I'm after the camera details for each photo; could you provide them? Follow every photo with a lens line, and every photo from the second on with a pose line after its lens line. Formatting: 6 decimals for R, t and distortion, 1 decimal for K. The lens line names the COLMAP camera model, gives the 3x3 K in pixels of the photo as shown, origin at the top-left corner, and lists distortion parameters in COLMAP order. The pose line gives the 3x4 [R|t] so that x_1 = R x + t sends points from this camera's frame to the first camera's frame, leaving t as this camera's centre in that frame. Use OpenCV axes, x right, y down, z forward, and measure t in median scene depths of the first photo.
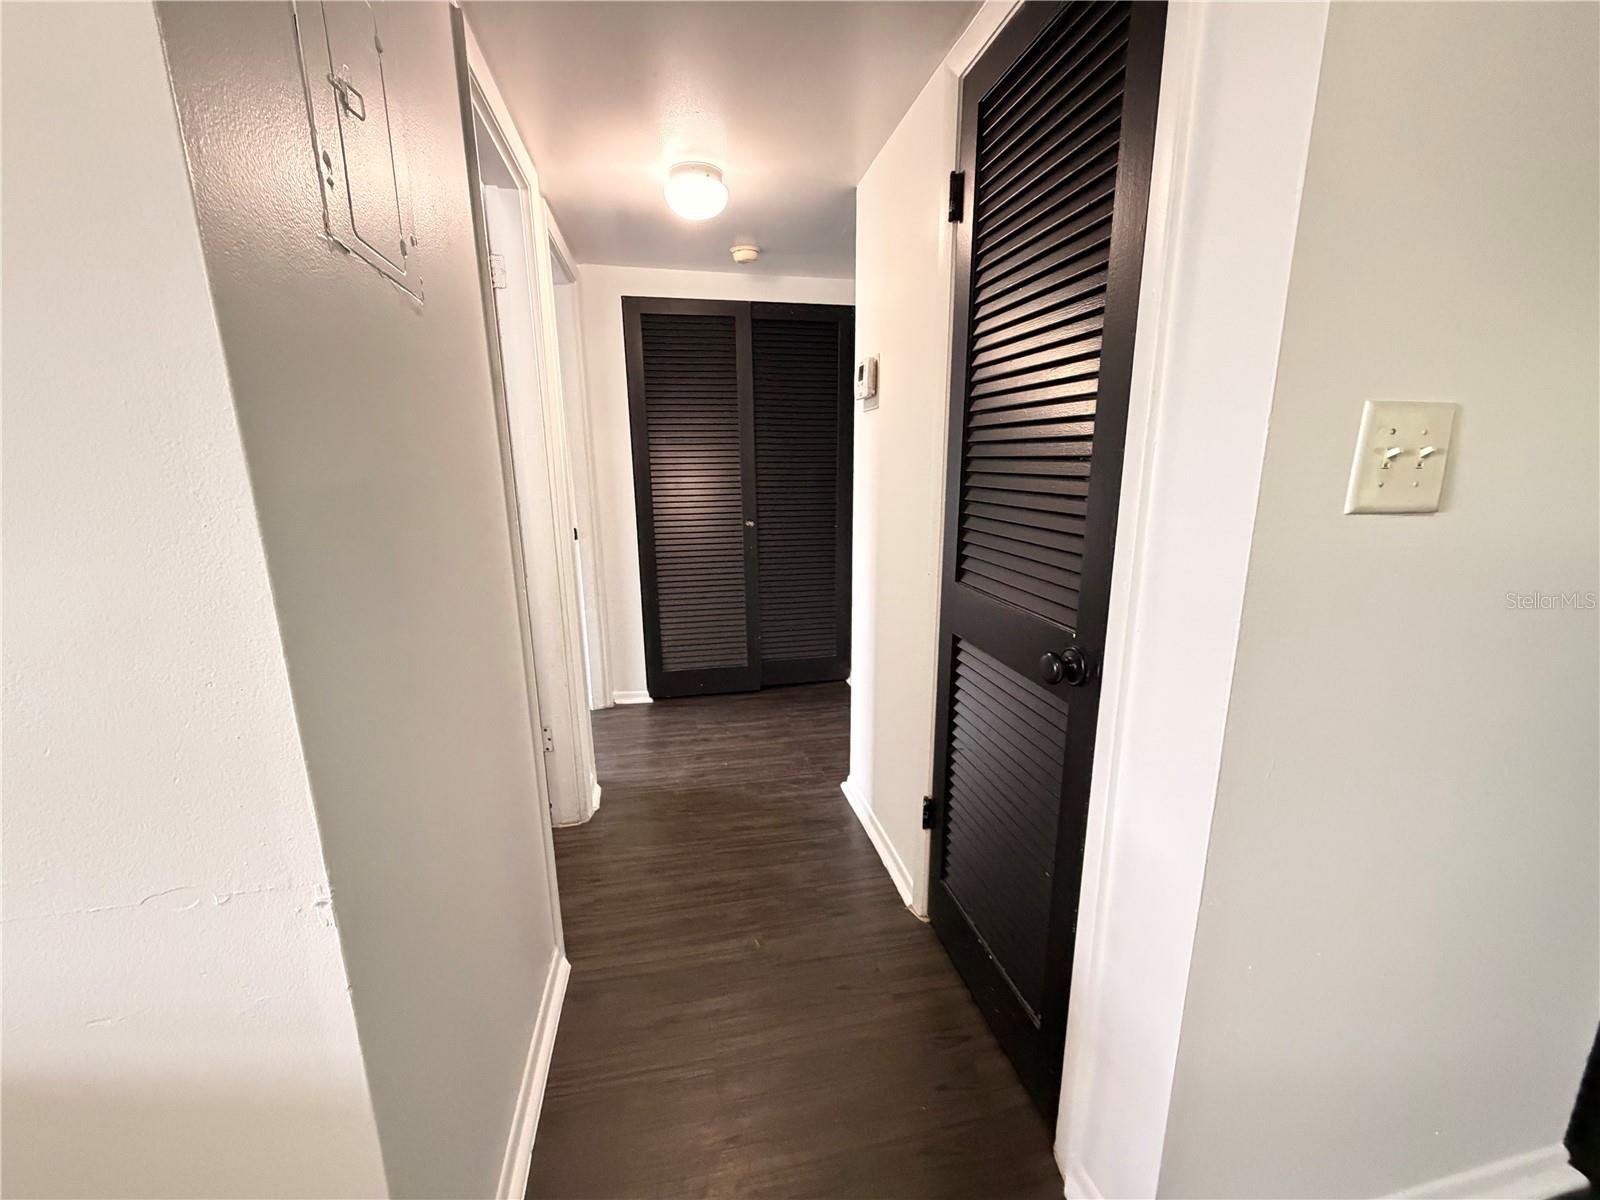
lens RADIAL K [[637.4, 0, 796.1], [0, 637.4, 600.3], [0, 0, 1]] dist [0.000974, -0.000087]
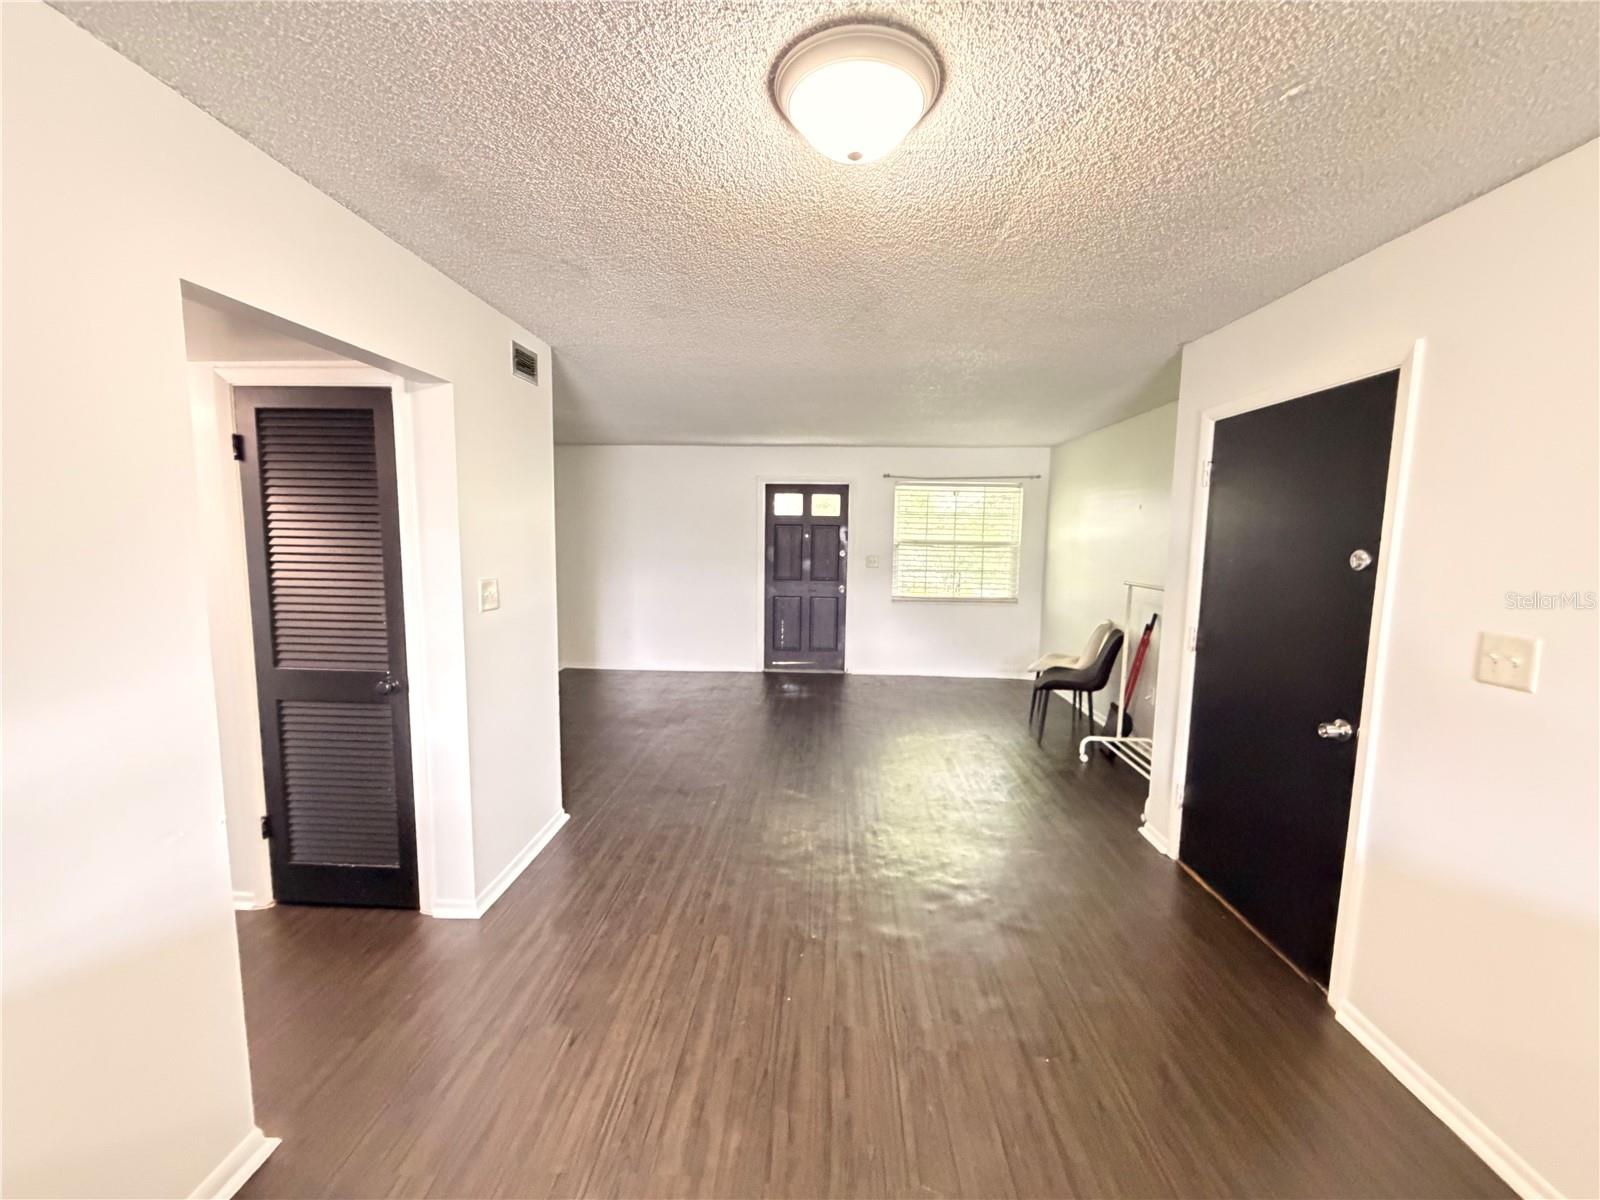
lens RADIAL K [[637.4, 0, 796.1], [0, 637.4, 600.3], [0, 0, 1]] dist [0.000974, -0.000087]
pose [[0.246482, -0.091681, 0.964801, -0.871367], [0.197707, 0.979337, 0.042553, -0.001655], [-0.948767, 0.180260, 0.259515, -0.653290]]
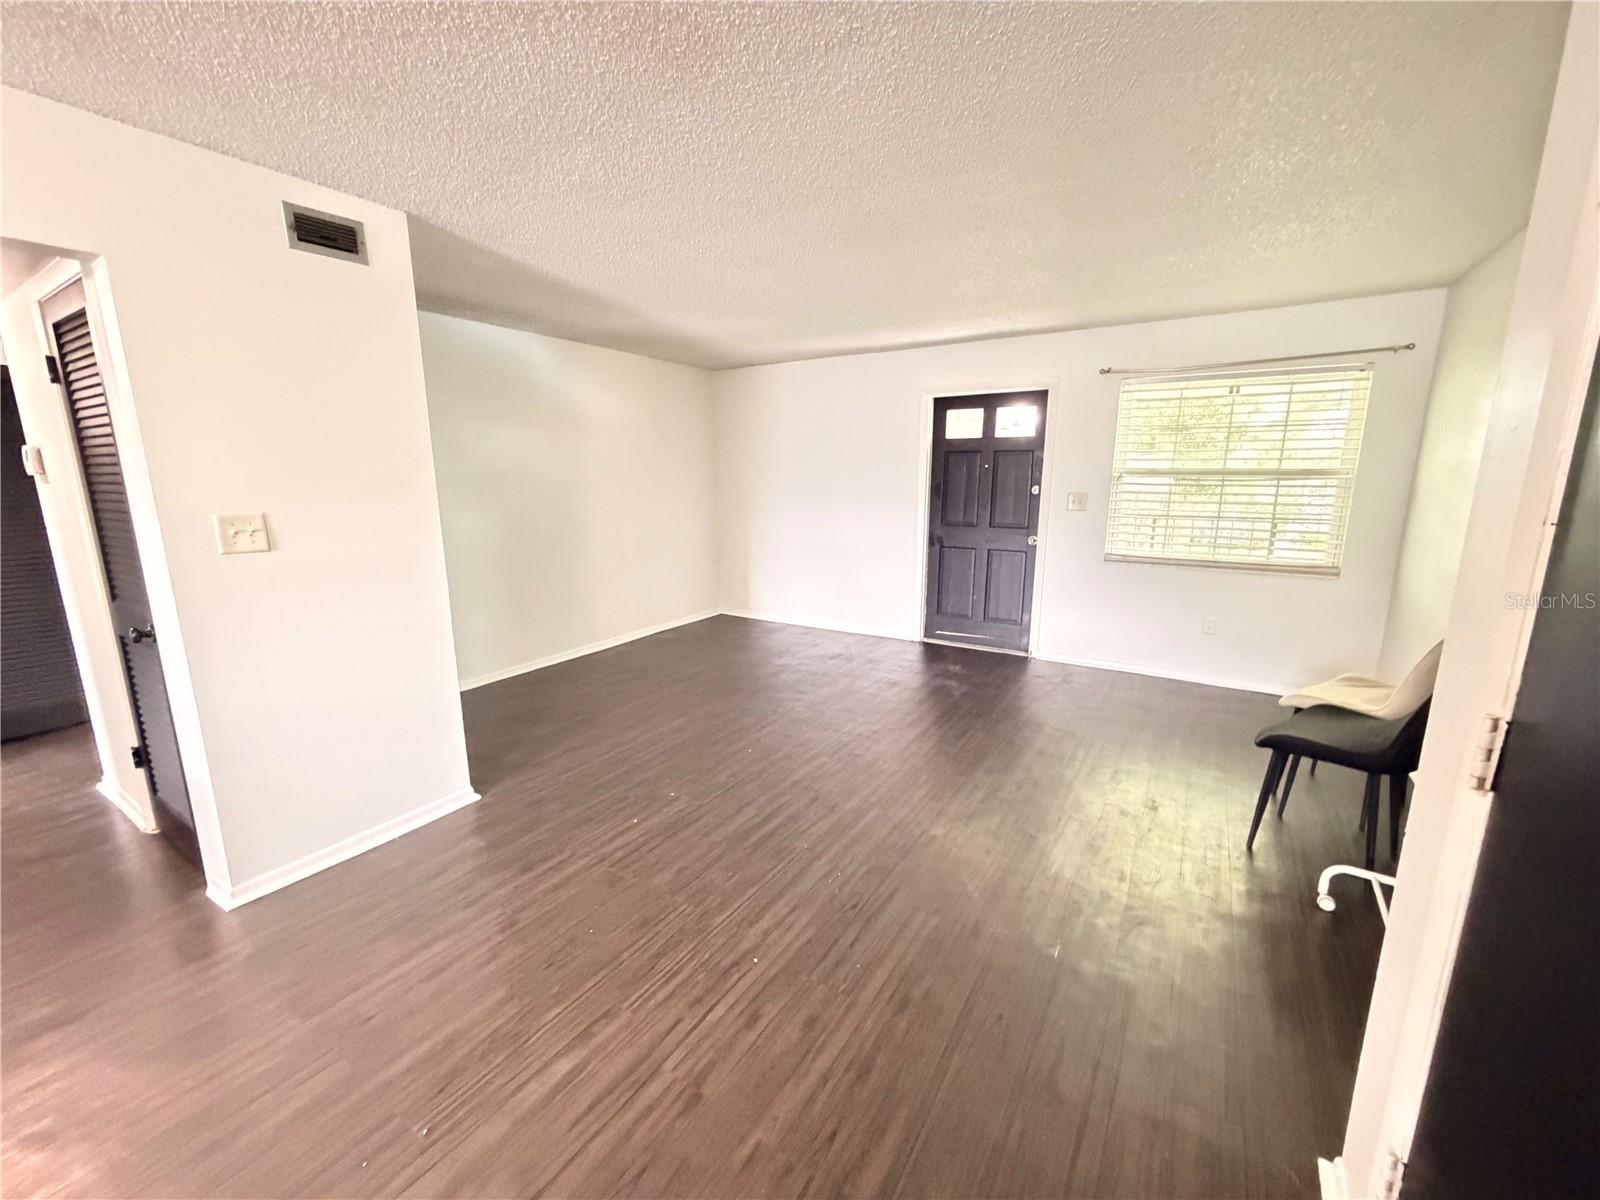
lens RADIAL K [[637.4, 0, 796.1], [0, 637.4, 600.3], [0, 0, 1]] dist [0.000974, -0.000087]
pose [[0.697291, -0.136625, 0.703646, 0.283726], [0.154337, 0.987258, 0.038750, 0.151127], [-0.699975, 0.081578, 0.709493, -1.183730]]
